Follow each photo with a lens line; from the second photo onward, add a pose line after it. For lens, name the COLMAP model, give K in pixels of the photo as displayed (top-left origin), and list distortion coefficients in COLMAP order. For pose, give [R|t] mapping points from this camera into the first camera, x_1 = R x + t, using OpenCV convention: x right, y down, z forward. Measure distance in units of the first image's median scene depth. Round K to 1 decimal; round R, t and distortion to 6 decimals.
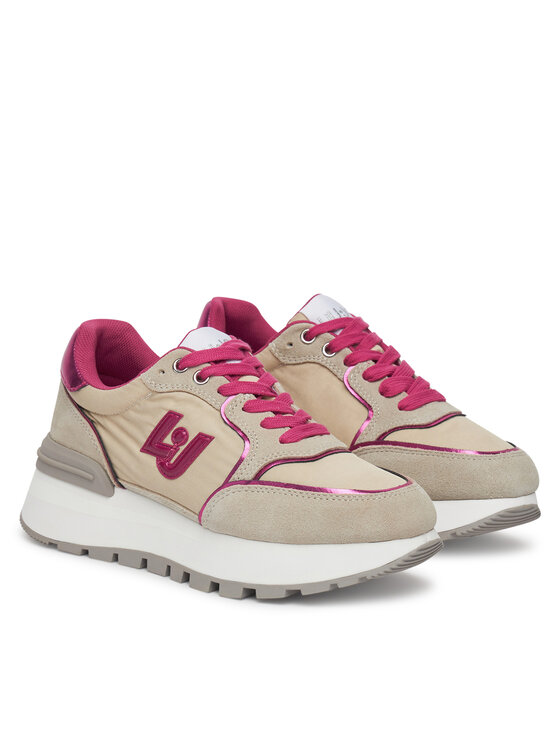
lens RADIAL K [[1834.8, 0, 280.0], [0, 1834.8, 373.0], [0, 0, 1]] dist [0.030855, 0.069159]
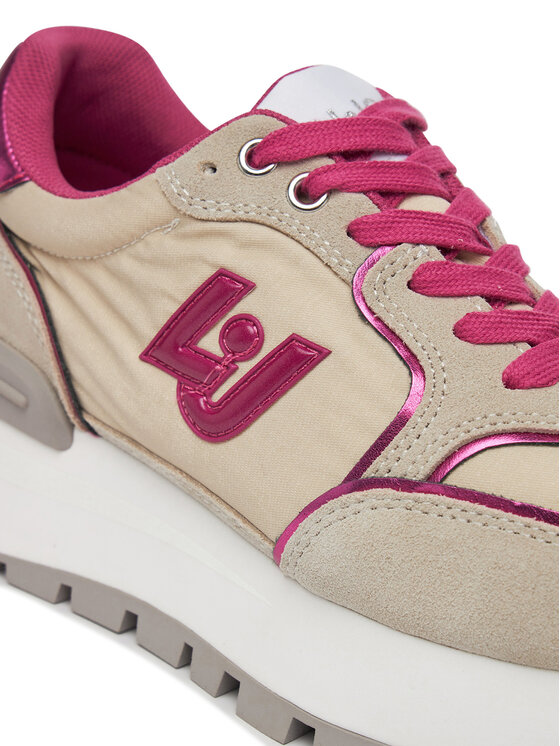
lens RADIAL K [[1848.1, 0, 280.0], [0, 1848.1, 373.0], [0, 0, 1]] dist [-0.092950, -0.679036]
pose [[0.996472, 0.083895, -0.002171, -0.044586], [-0.082802, 0.987048, 0.137407, -0.013073], [0.013670, -0.136743, 0.990512, 0.602376]]
